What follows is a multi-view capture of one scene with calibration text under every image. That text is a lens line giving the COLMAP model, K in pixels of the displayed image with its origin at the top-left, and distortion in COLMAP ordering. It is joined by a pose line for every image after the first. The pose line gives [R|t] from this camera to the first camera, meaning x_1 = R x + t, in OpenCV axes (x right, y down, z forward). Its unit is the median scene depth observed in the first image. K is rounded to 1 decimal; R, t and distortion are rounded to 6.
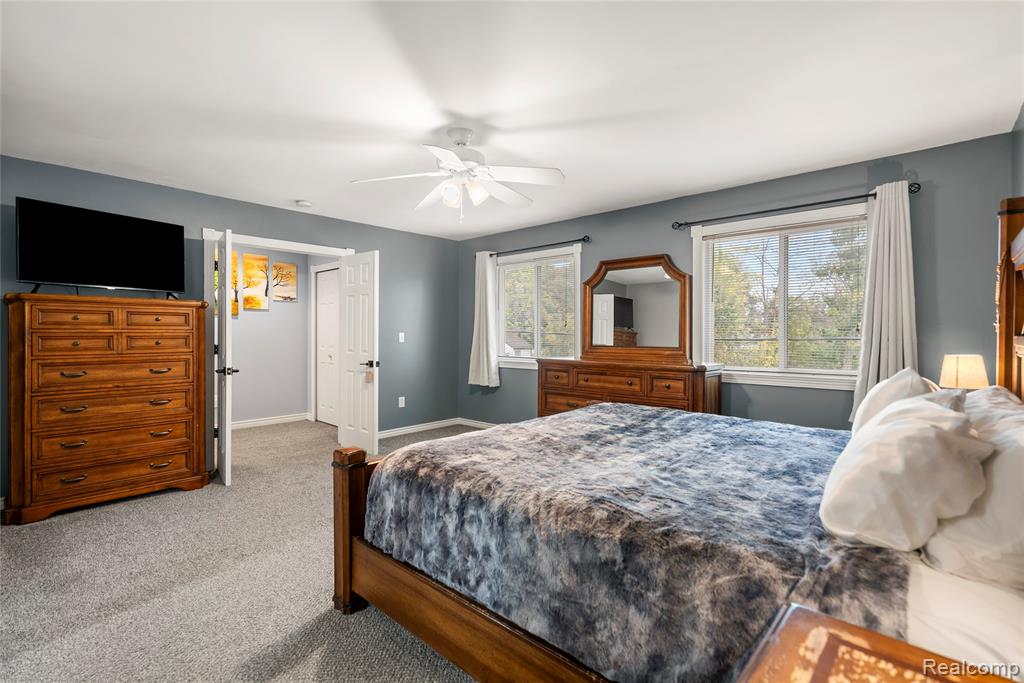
lens RADIAL K [[467.1, 0, 517.8], [0, 467.1, 335.0], [0, 0, 1]] dist [-0.003338, 0.001598]
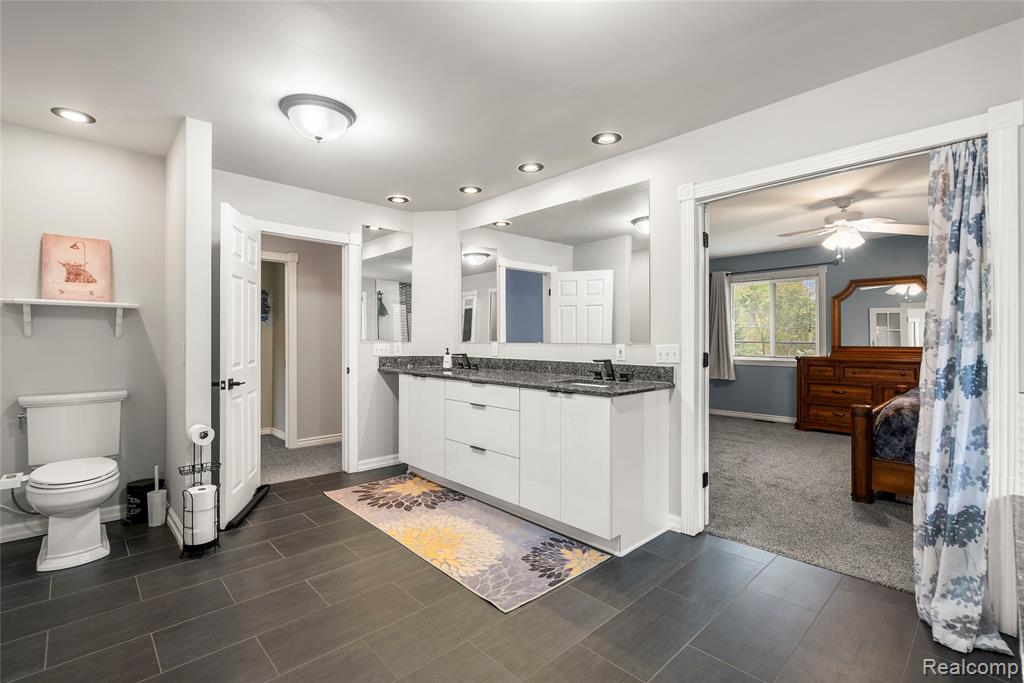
lens RADIAL K [[467.1, 0, 506.8], [0, 467.1, 341.6], [0, 0, 1]] dist [-0.003338, 0.001598]
pose [[0.997051, -0.000473, -0.076742, -0.670779], [0.000646, 0.999997, 0.002238, 0.006135], [0.076741, -0.002281, 0.997048, -0.344124]]
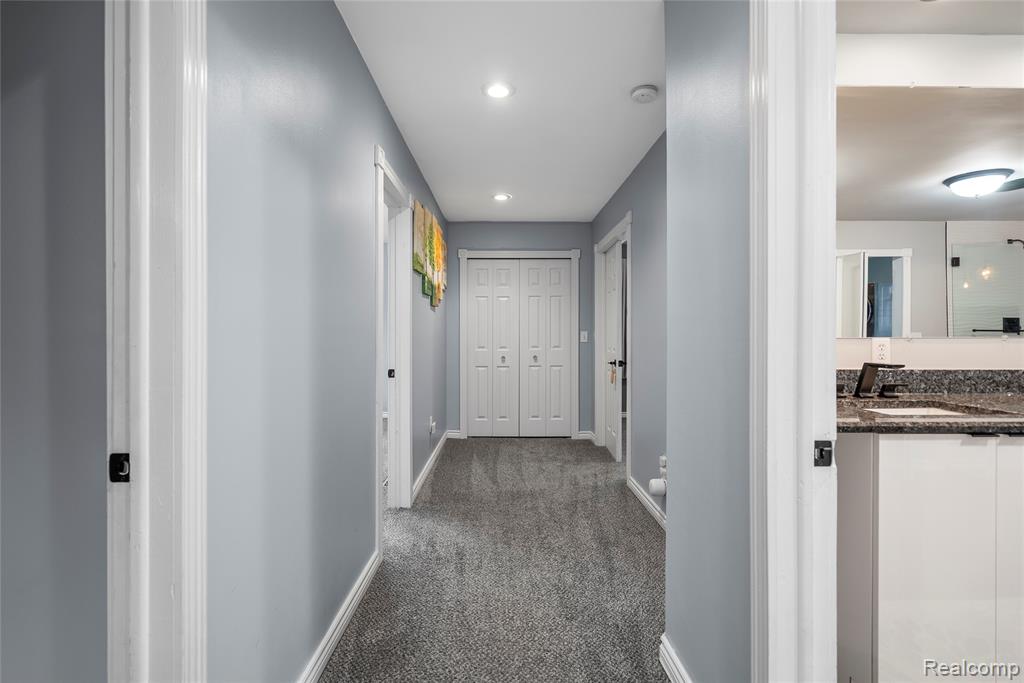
lens RADIAL K [[467.1, 0, 515.2], [0, 467.1, 334.2], [0, 0, 1]] dist [-0.003338, 0.001598]
pose [[0.720597, -0.004542, 0.693340, -1.376433], [0.008535, 0.999961, -0.002319, 0.001370], [-0.693302, 0.007589, 0.720607, 0.491100]]
